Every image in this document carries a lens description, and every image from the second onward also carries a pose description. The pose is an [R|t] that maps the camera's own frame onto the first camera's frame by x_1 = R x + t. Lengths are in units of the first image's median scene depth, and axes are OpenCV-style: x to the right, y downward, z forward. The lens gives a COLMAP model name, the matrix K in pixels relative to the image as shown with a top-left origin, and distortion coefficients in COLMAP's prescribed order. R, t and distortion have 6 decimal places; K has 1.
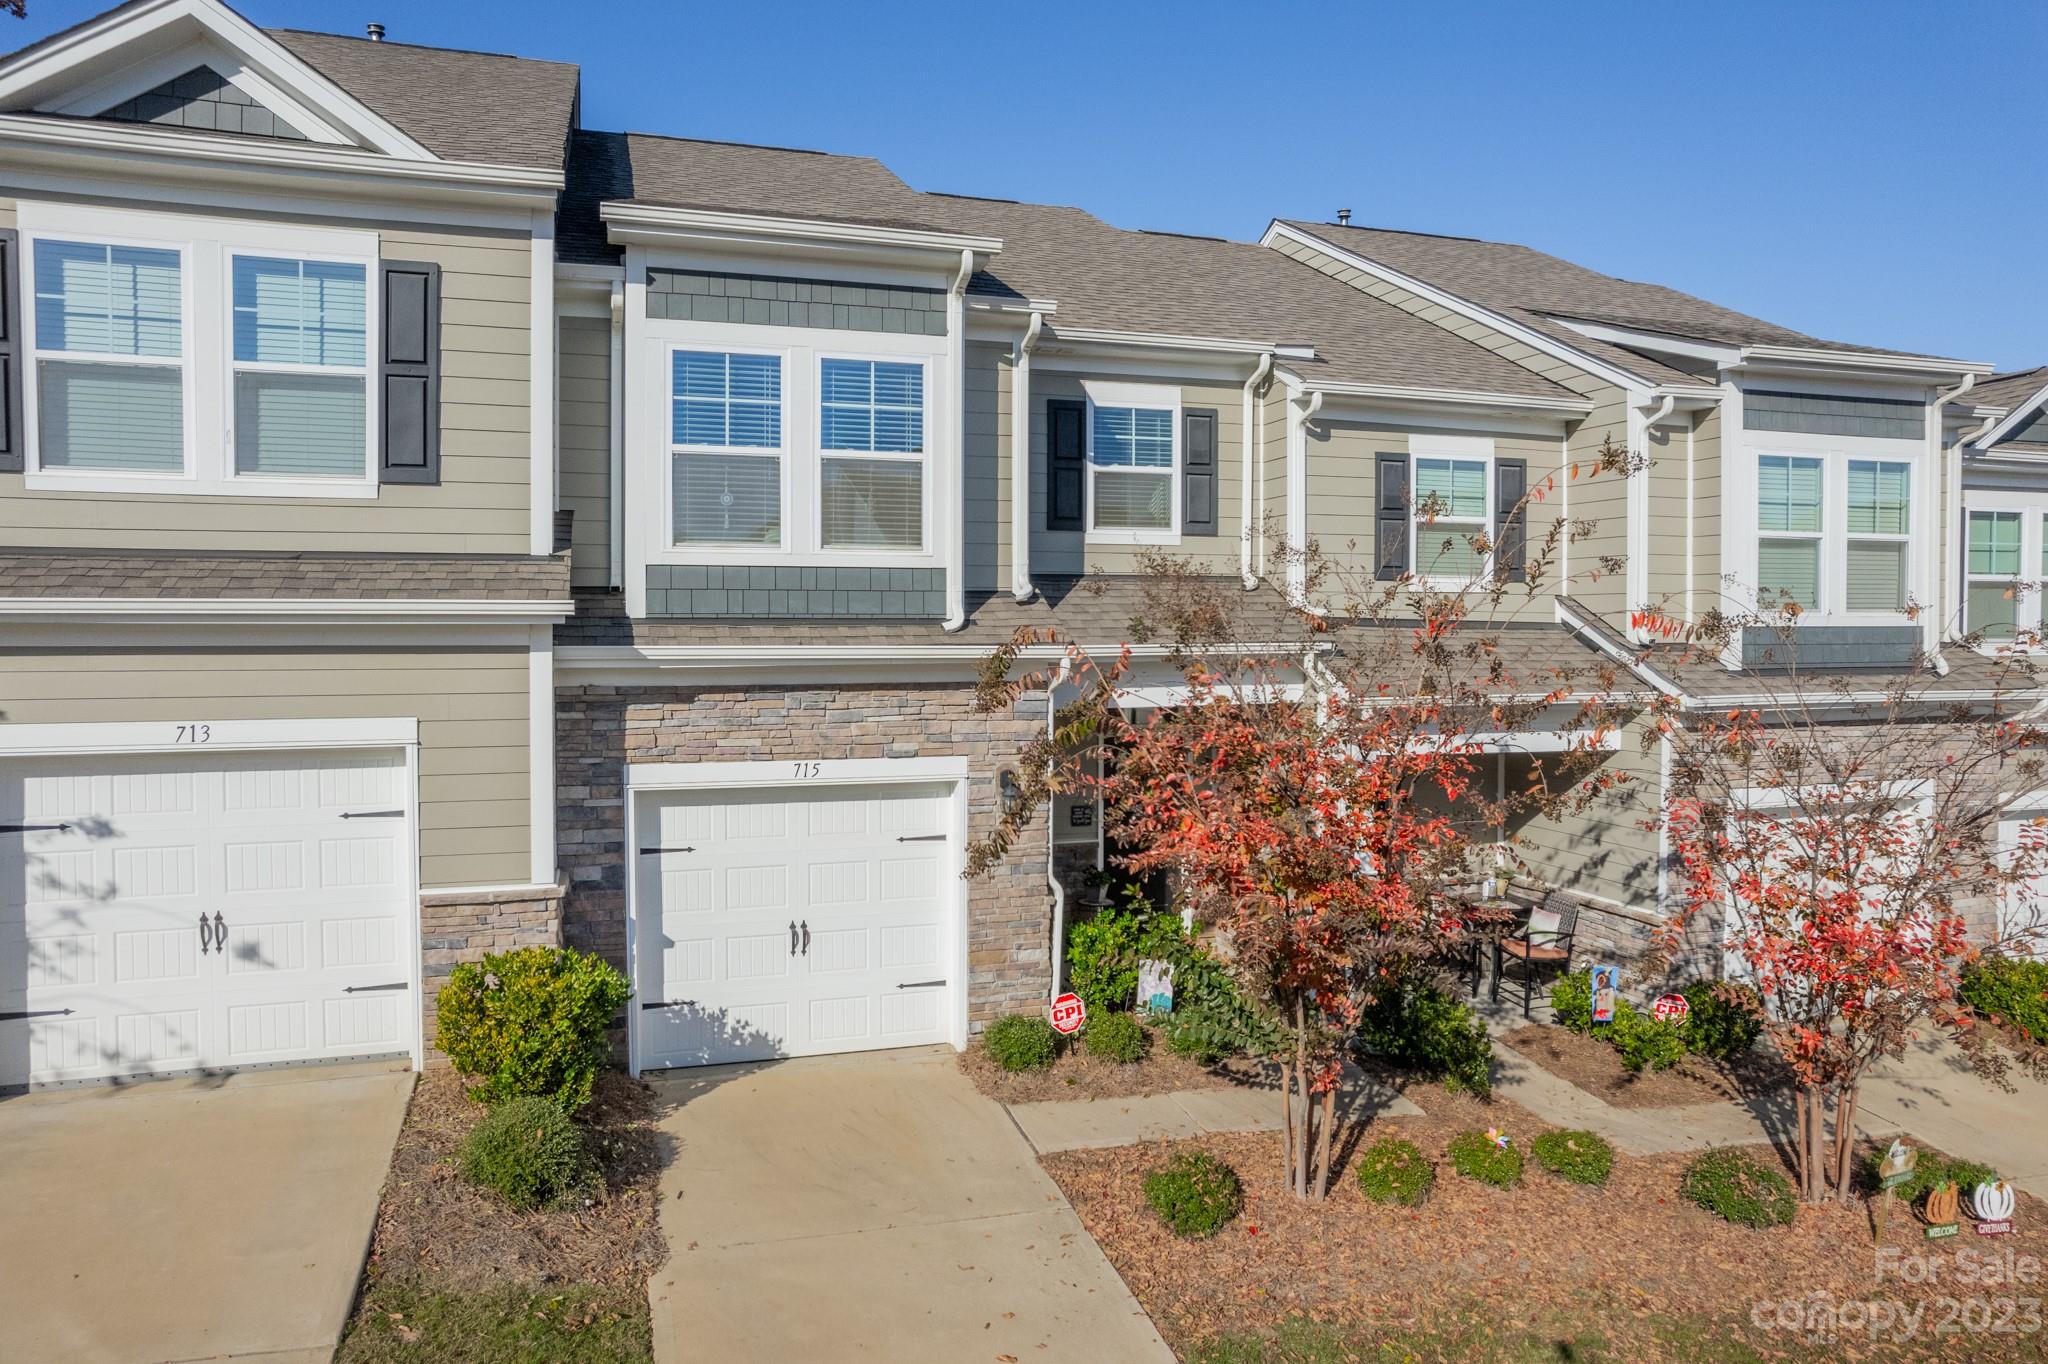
lens RADIAL K [[1292.2, 0, 1024.0], [0, 1292.2, 682.0], [0, 0, 1]] dist [-0.012167, 0.031467]
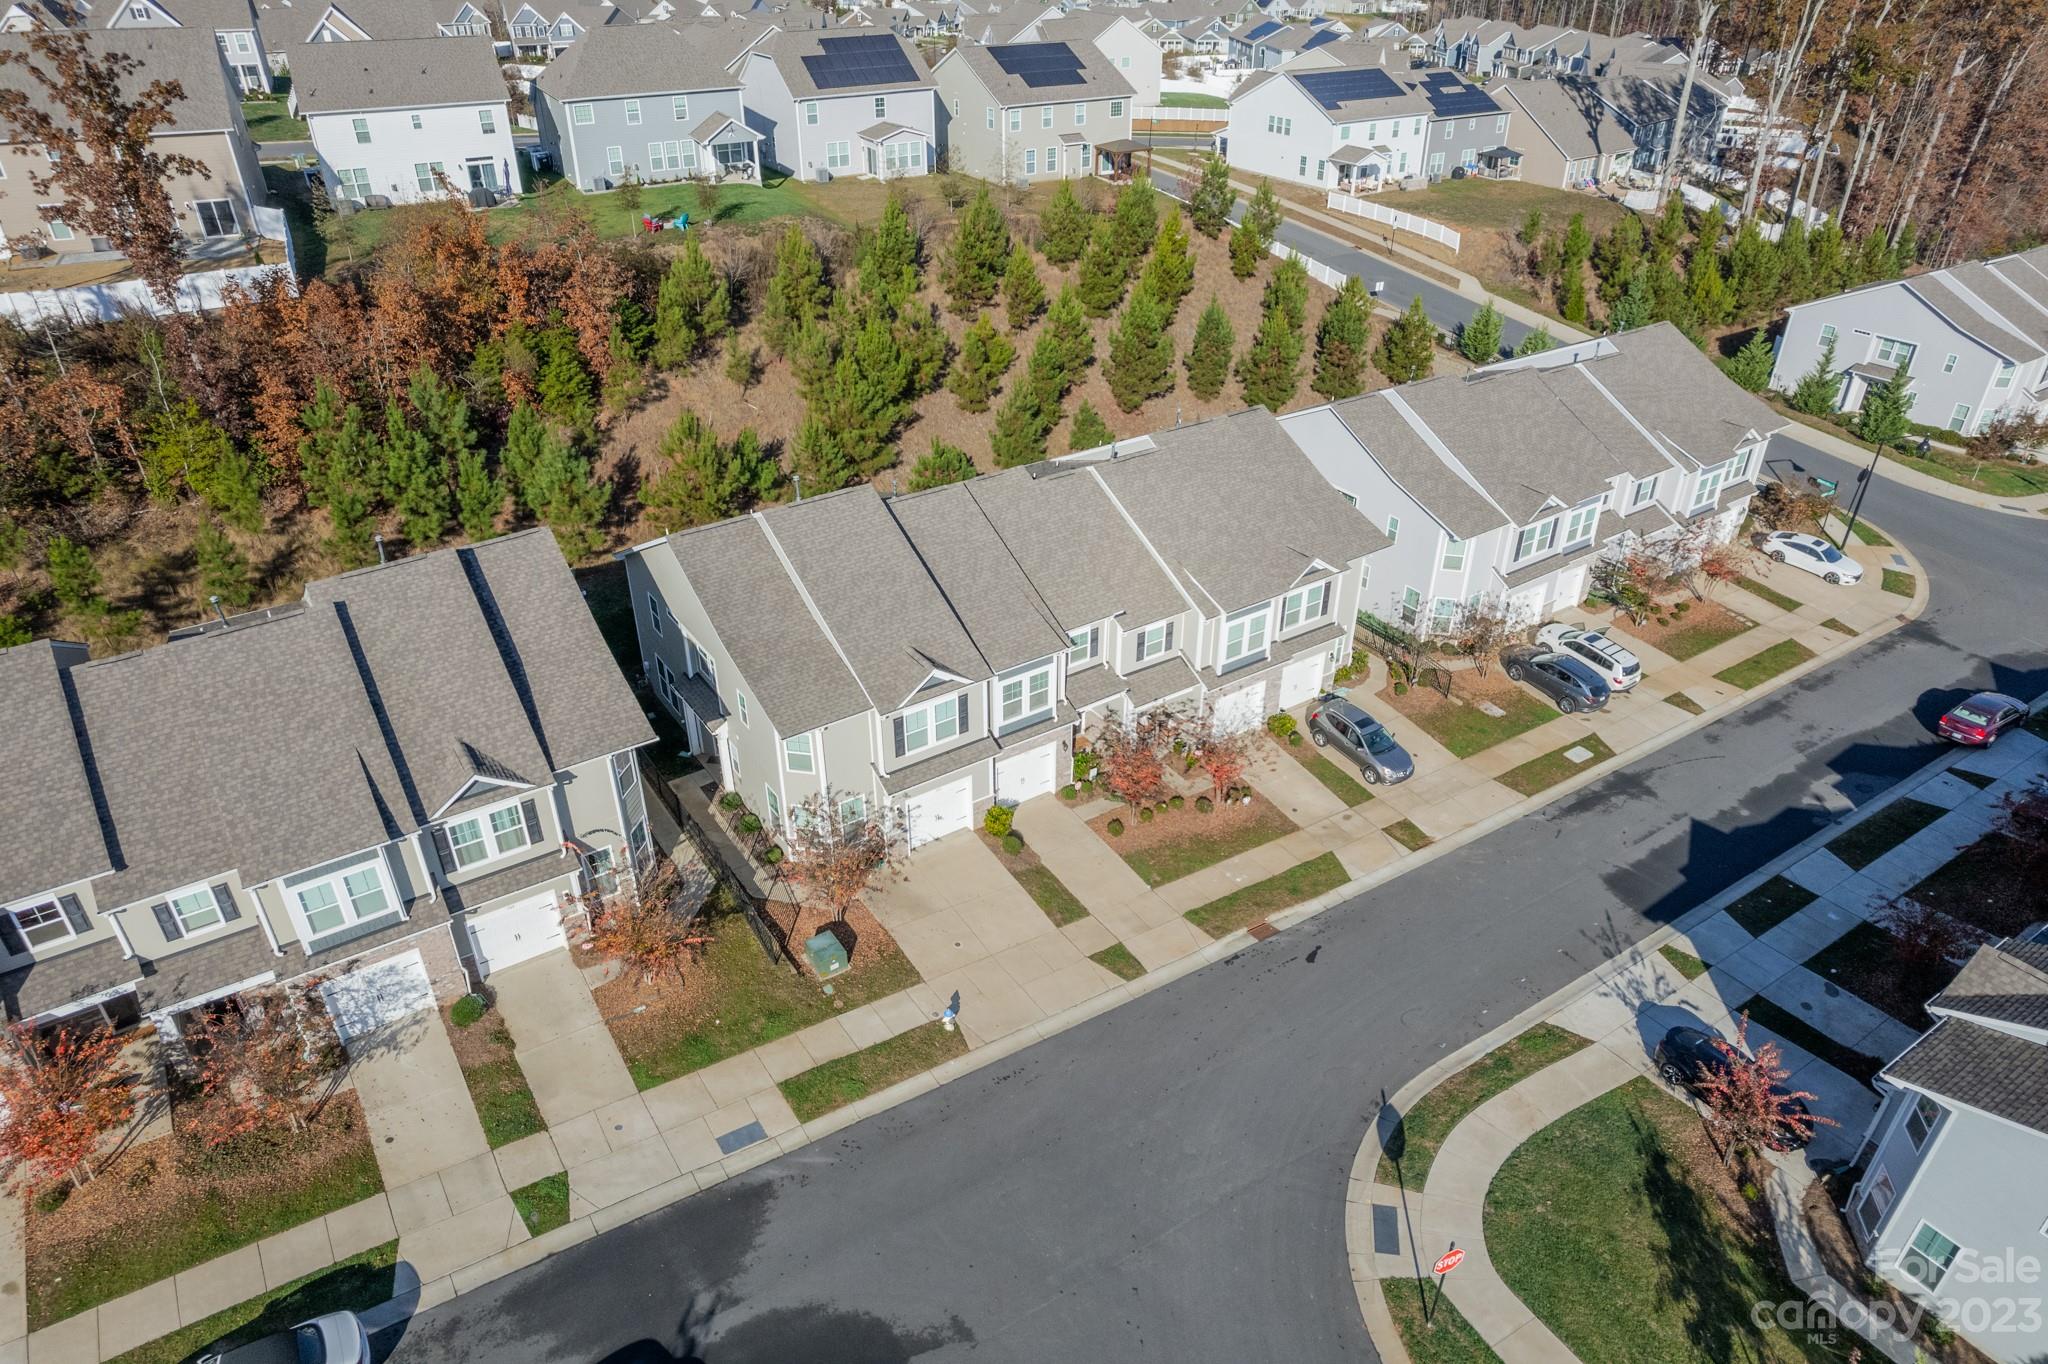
lens RADIAL K [[1292.2, 0, 1024.0], [0, 1292.2, 682.0], [0, 0, 1]] dist [-0.012167, 0.031467]
pose [[0.958059, -0.148411, 0.245148, -1.295600], [0.005127, 0.864190, 0.503139, -2.526747], [-0.286526, -0.480780, 0.828706, -2.762177]]
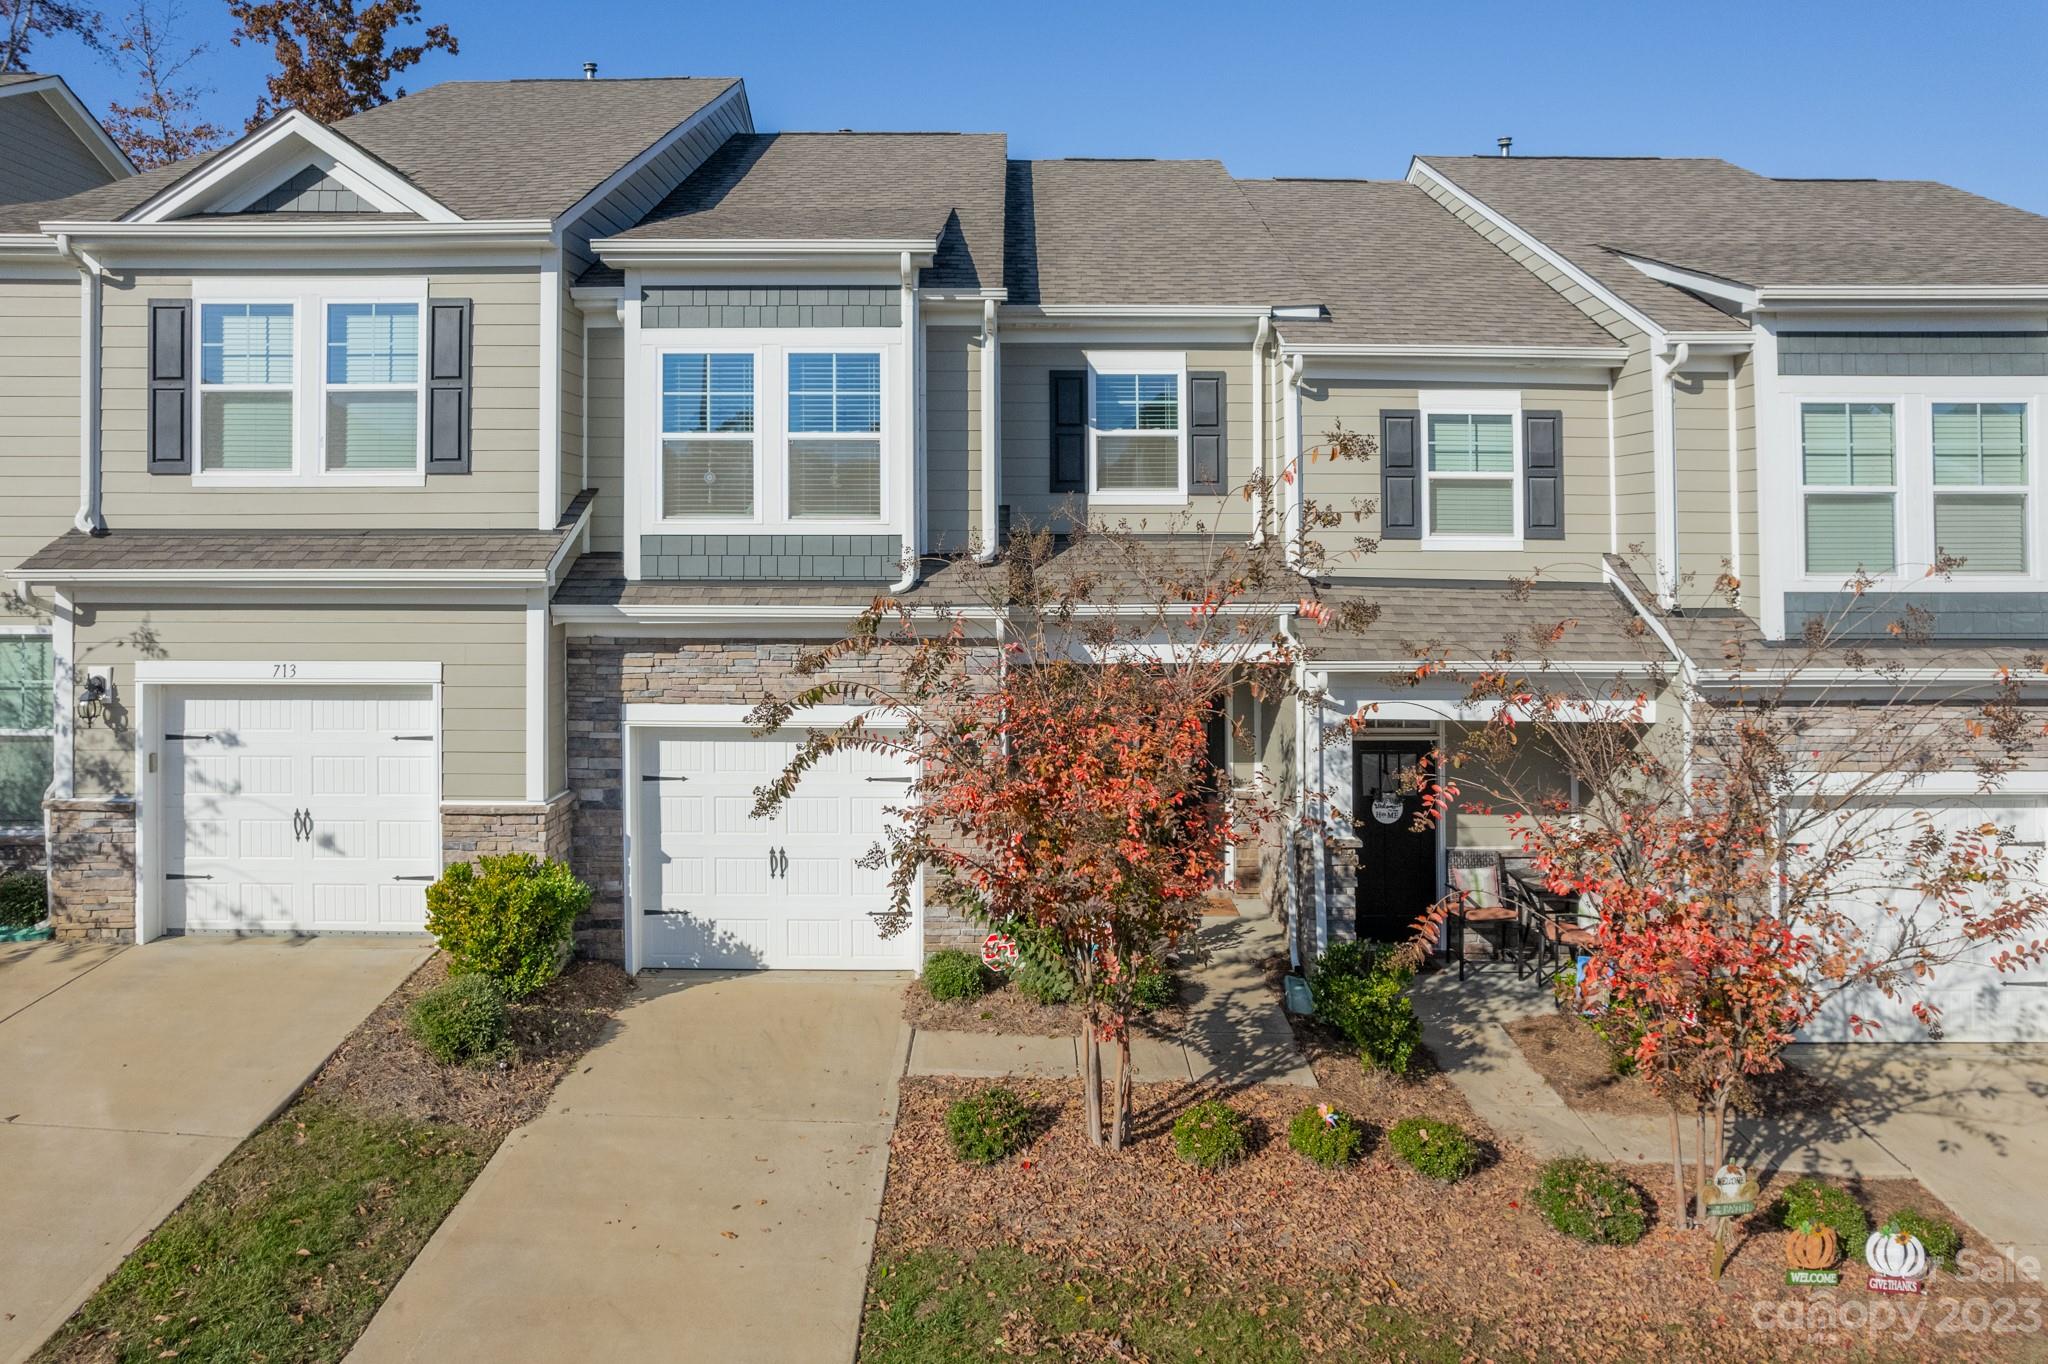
lens RADIAL K [[1336.2, 0, 1026.5], [0, 1336.2, 563.2], [0, 0, 1]] dist [0.003319, 0.003814]
pose [[0.954605, 0.004944, -0.297833, 0.401472], [-0.015018, 0.999389, -0.031546, -0.031220], [0.297495, 0.034587, 0.954097, -0.060733]]
